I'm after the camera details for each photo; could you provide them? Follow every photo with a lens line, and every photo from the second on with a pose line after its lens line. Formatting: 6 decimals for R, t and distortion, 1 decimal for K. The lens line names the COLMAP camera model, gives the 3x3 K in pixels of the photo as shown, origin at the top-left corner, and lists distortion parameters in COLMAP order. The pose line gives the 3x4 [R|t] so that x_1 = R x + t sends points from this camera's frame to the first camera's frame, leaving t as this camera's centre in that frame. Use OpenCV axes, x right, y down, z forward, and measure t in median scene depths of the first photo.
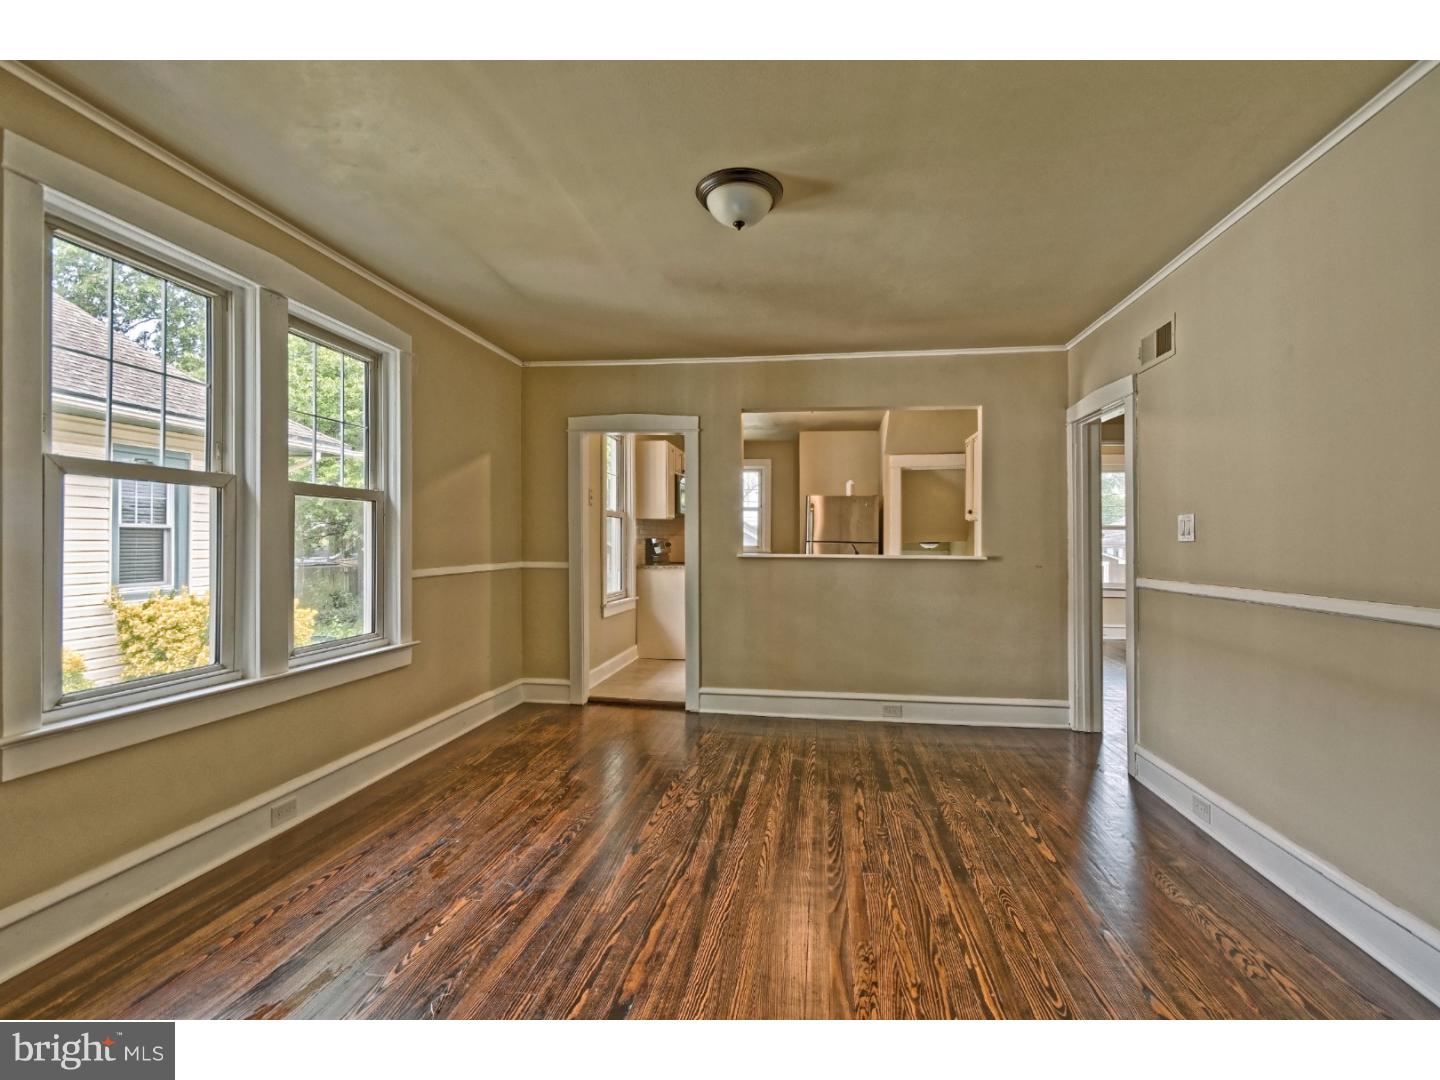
lens RADIAL K [[664.8, 0, 720.0], [0, 664.8, 540.0], [0, 0, 1]] dist [-0.003691, -0.000642]
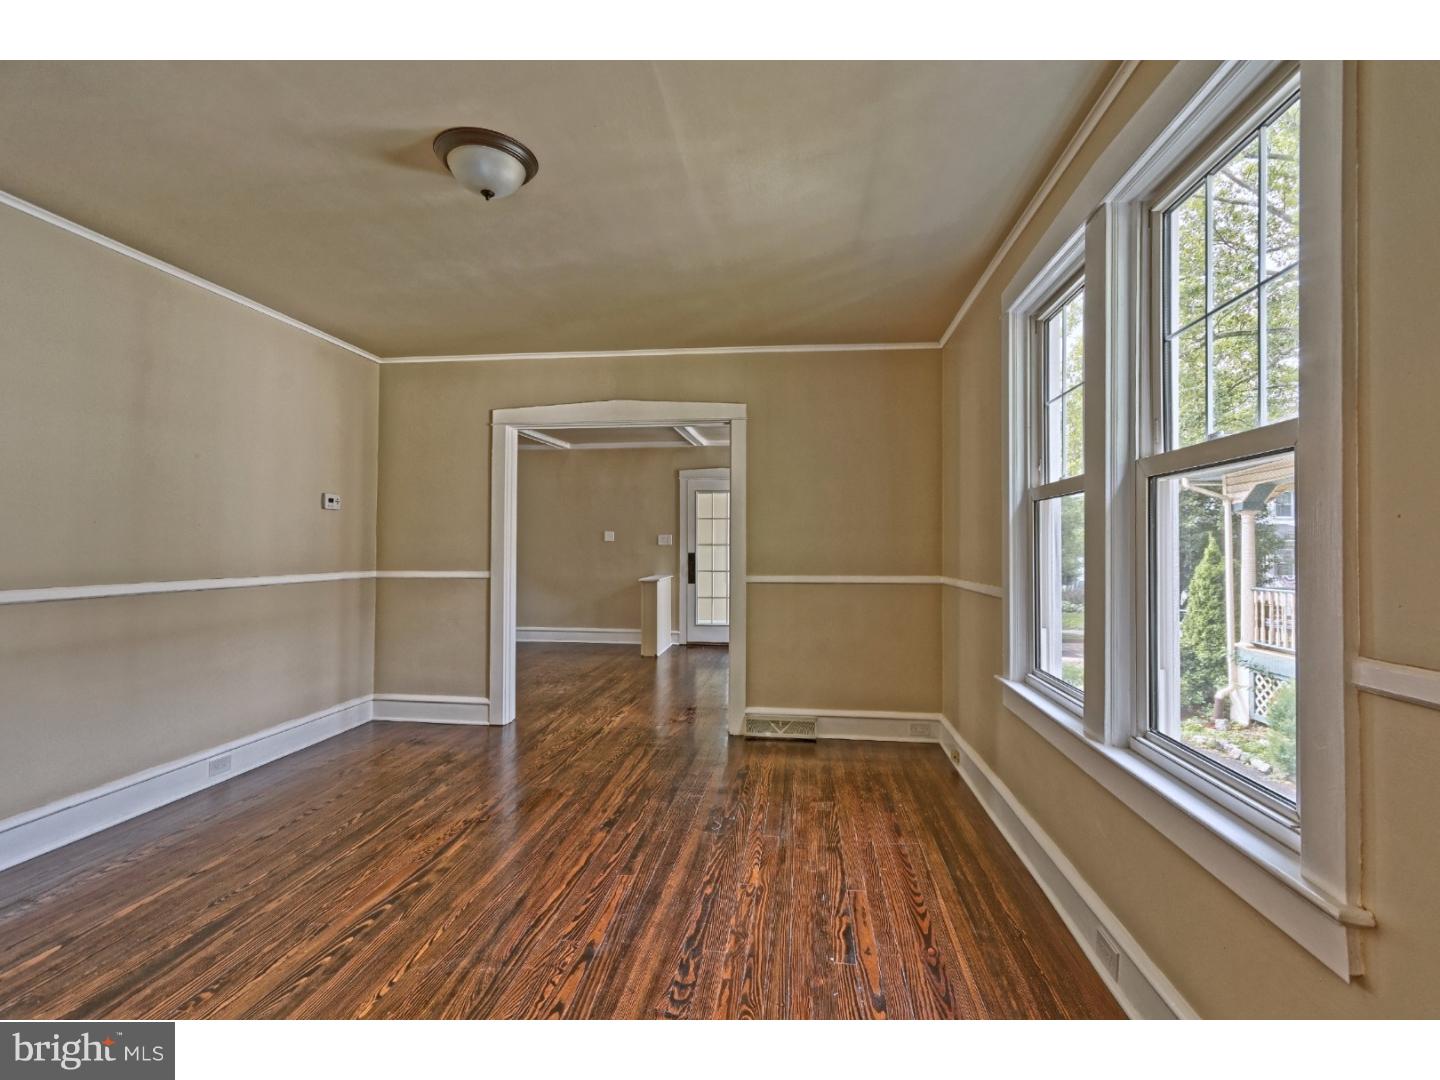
lens RADIAL K [[664.8, 0, 720.0], [0, 664.8, 540.0], [0, 0, 1]] dist [-0.003691, -0.000642]
pose [[-0.999668, -0.012201, -0.022688, -0.281256], [-0.011877, 0.999826, -0.014370, 0.002406], [0.022859, -0.014095, -0.999639, 1.962577]]
